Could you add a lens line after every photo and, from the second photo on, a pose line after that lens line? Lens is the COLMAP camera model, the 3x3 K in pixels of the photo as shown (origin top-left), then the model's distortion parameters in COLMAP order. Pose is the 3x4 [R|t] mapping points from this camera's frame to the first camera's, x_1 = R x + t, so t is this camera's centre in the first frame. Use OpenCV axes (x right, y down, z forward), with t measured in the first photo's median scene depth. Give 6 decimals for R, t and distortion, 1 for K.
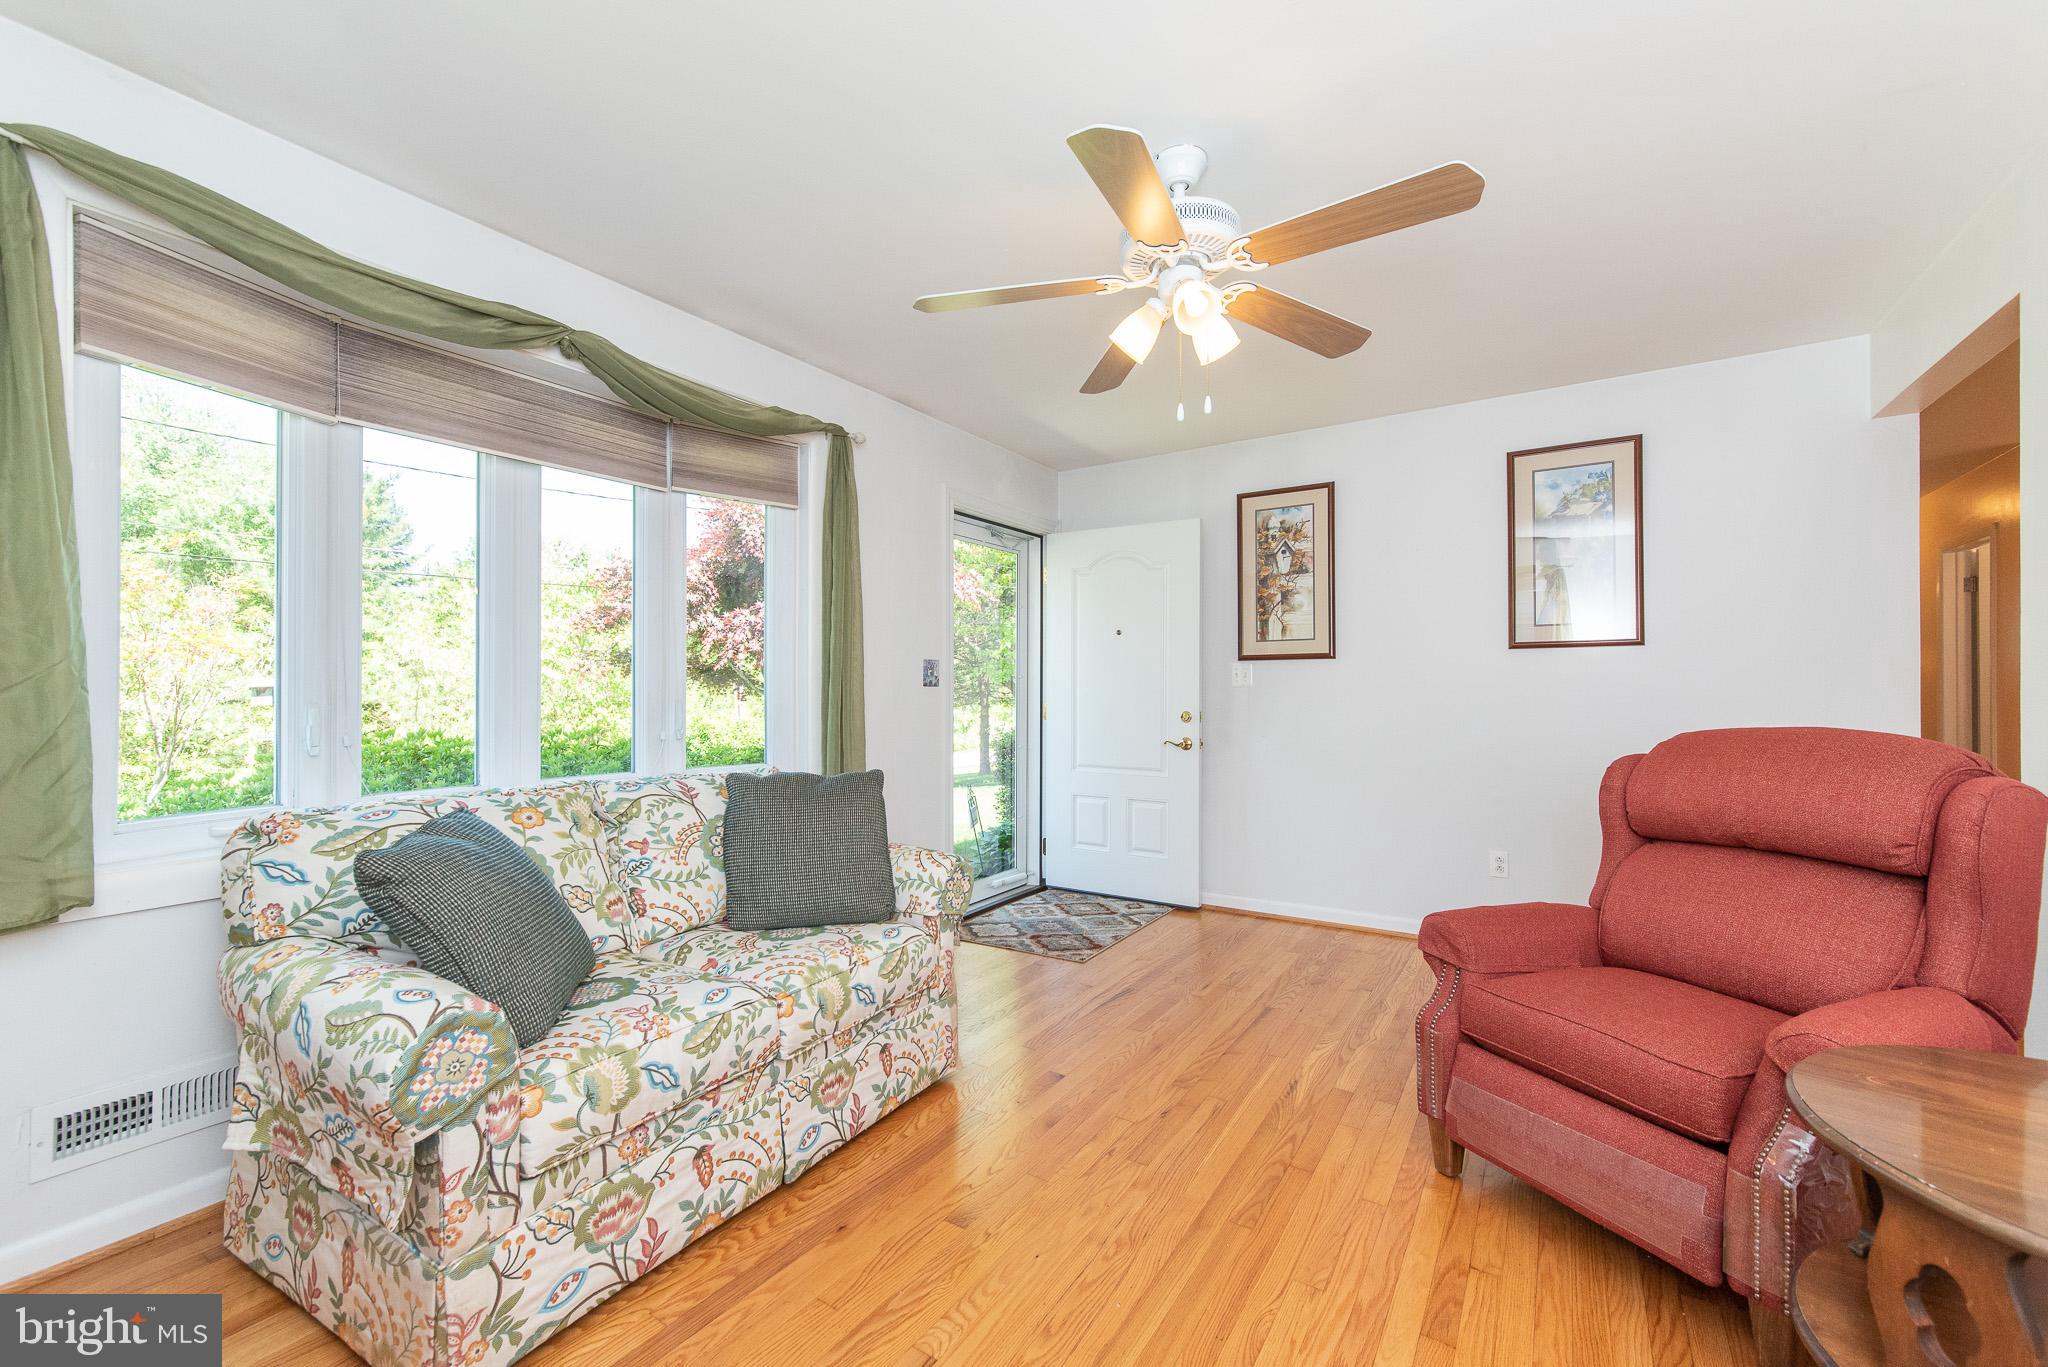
lens RADIAL K [[822.8, 0, 1032.0], [0, 822.8, 683.1], [0, 0, 1]] dist [0.002253, 0.001105]
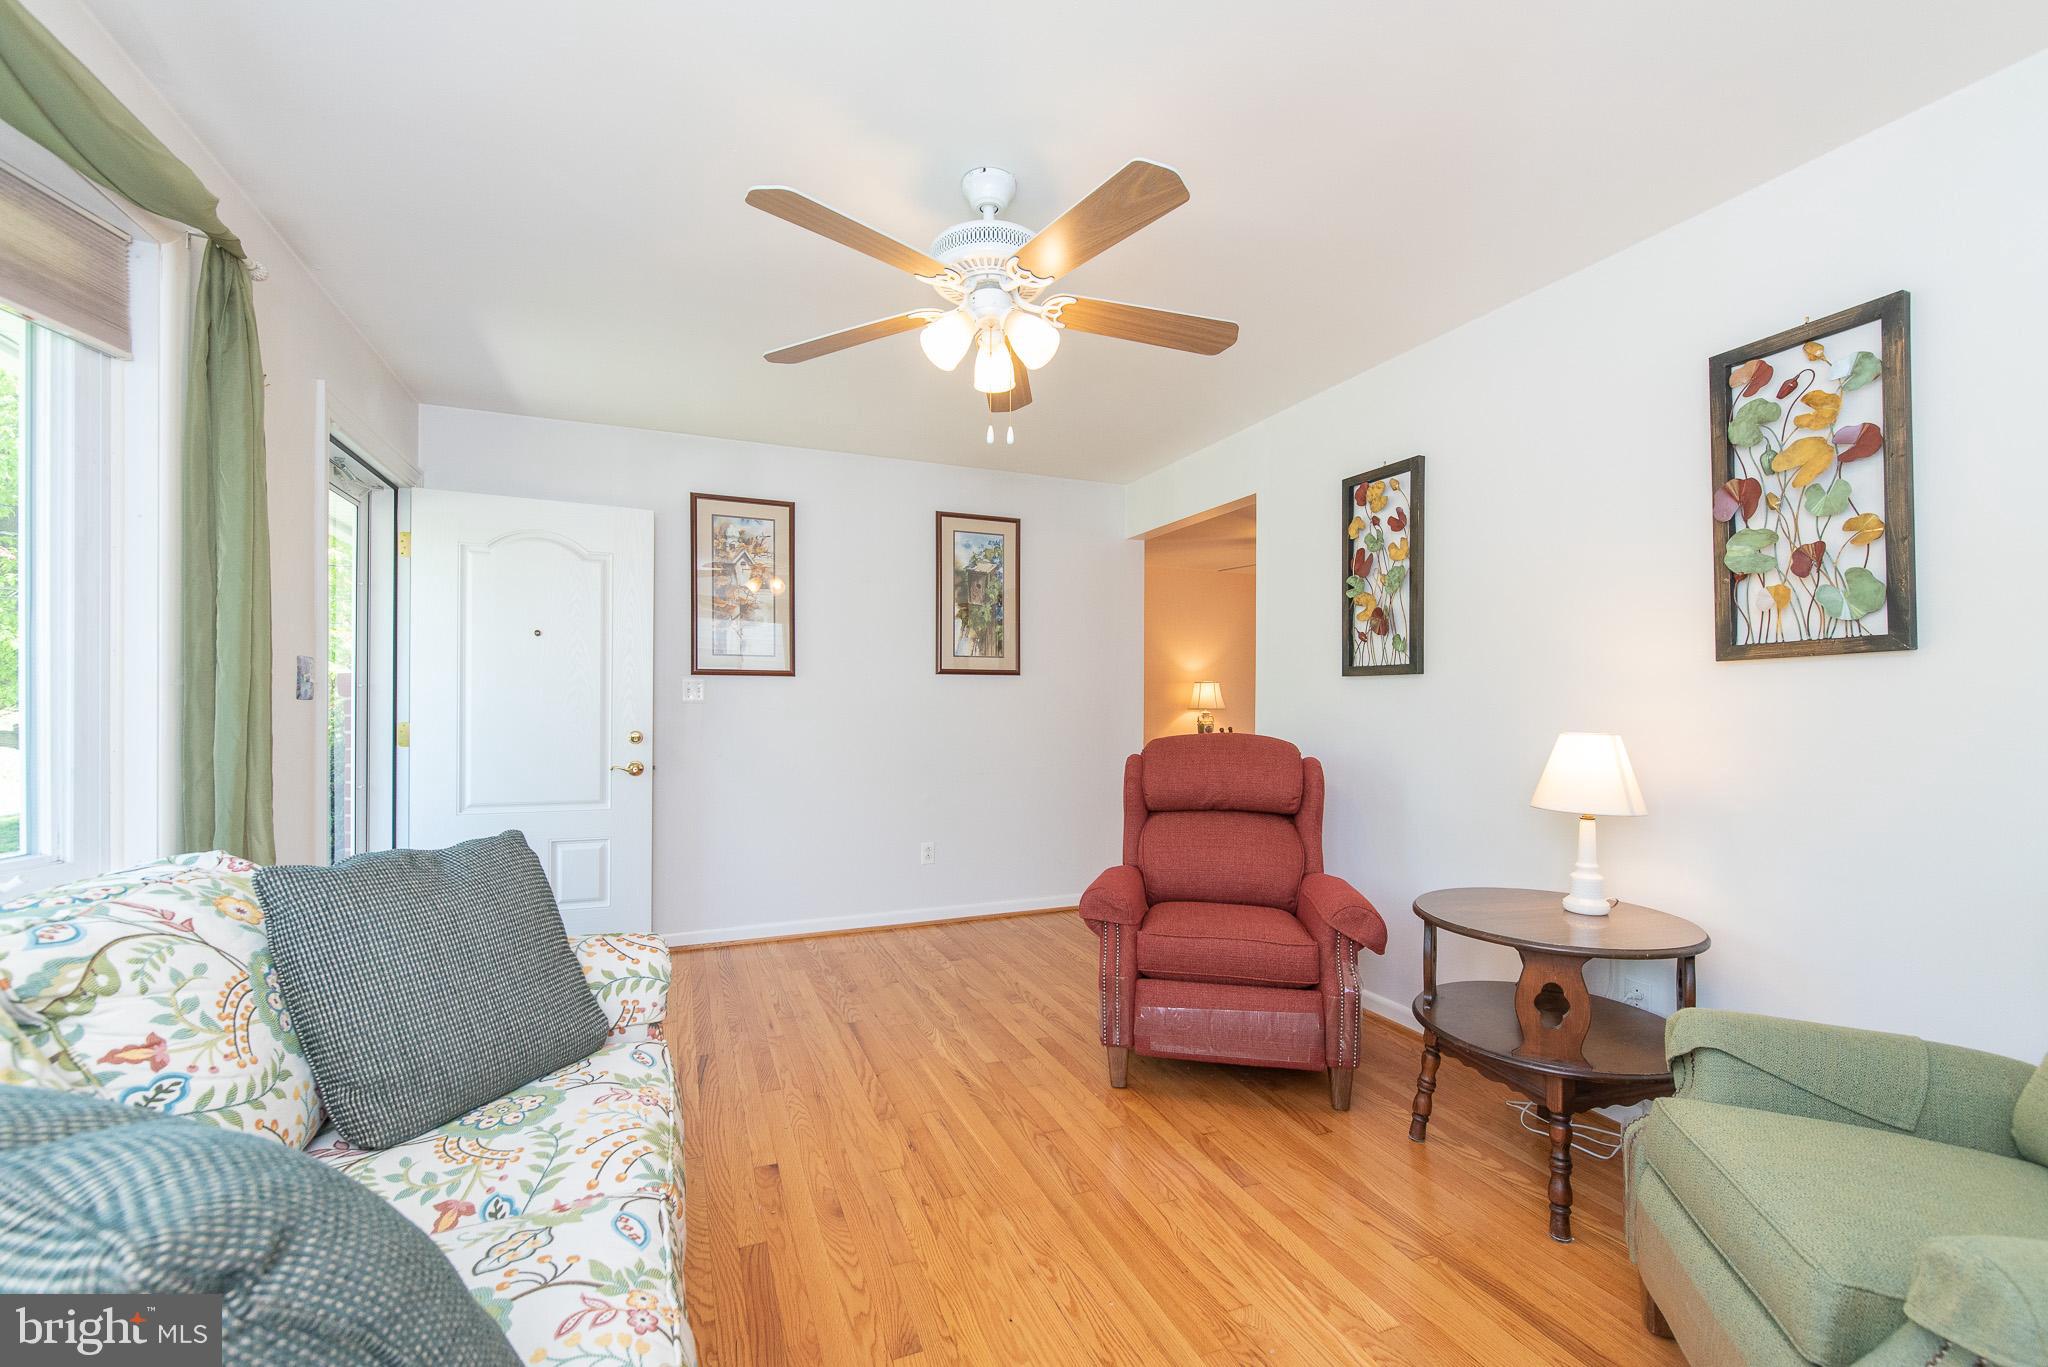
lens RADIAL K [[822.8, 0, 1004.2], [0, 822.8, 702.8], [0, 0, 1]] dist [0.002253, 0.001105]
pose [[0.582735, 0.008102, 0.812622, -0.310150], [-0.013523, 0.999909, -0.000272, -0.000354], [-0.812550, -0.010831, 0.582791, 0.193172]]
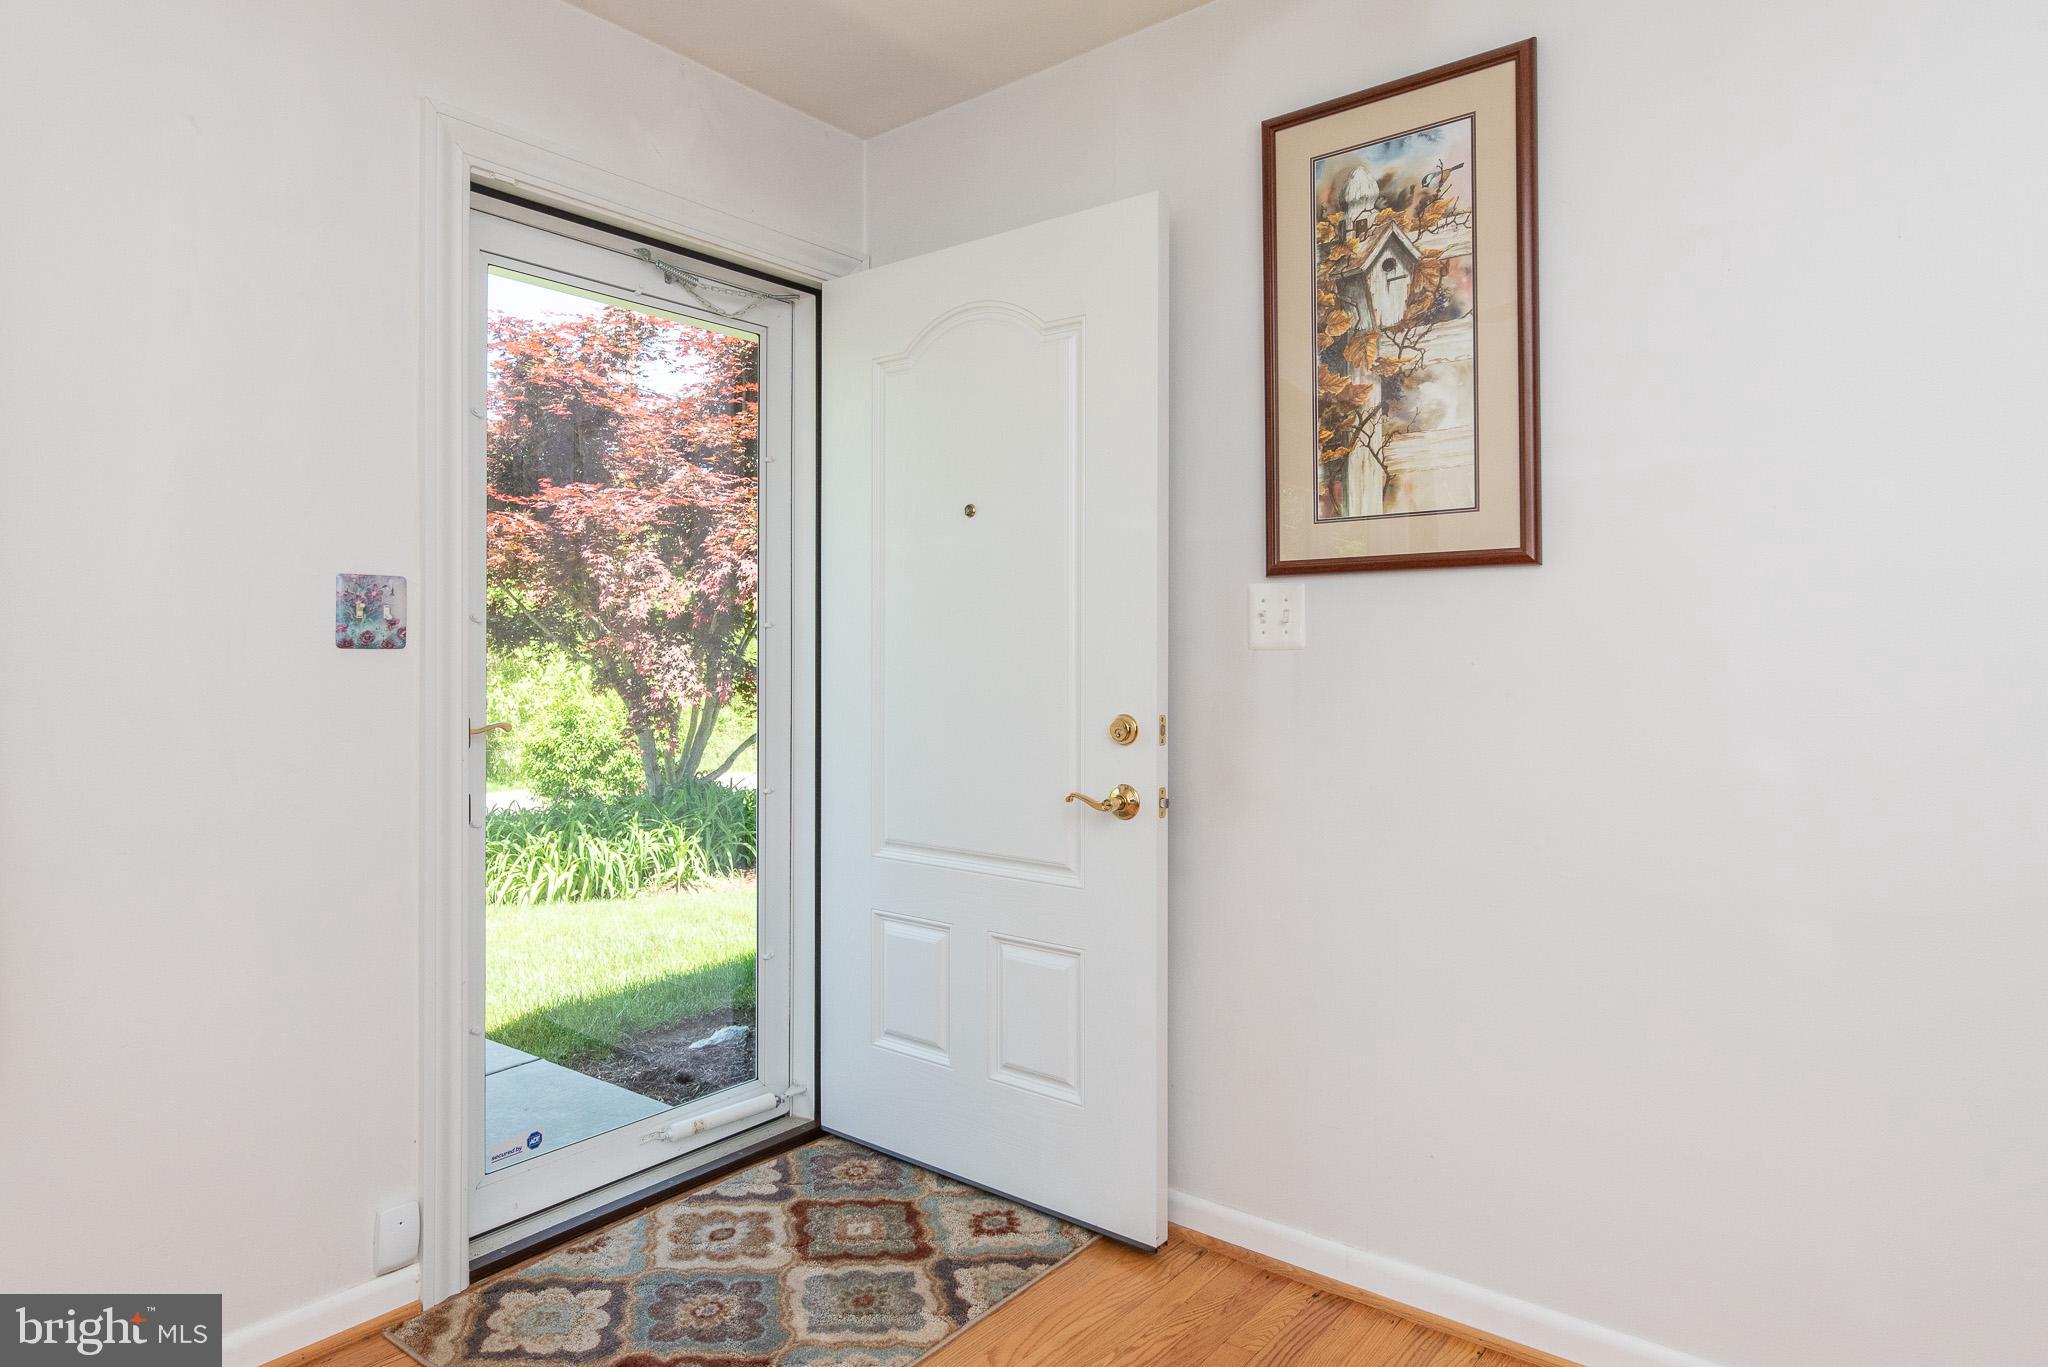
lens RADIAL K [[1185.4, 0, 980.3], [0, 1185.4, 643.6], [0, 0, 1]] dist [-0.005382, -0.000259]
pose [[0.992199, -0.001850, -0.124648, 0.202460], [0.001917, 0.999998, 0.000425, 0.002170], [0.124647, -0.000661, 0.992201, 0.492943]]
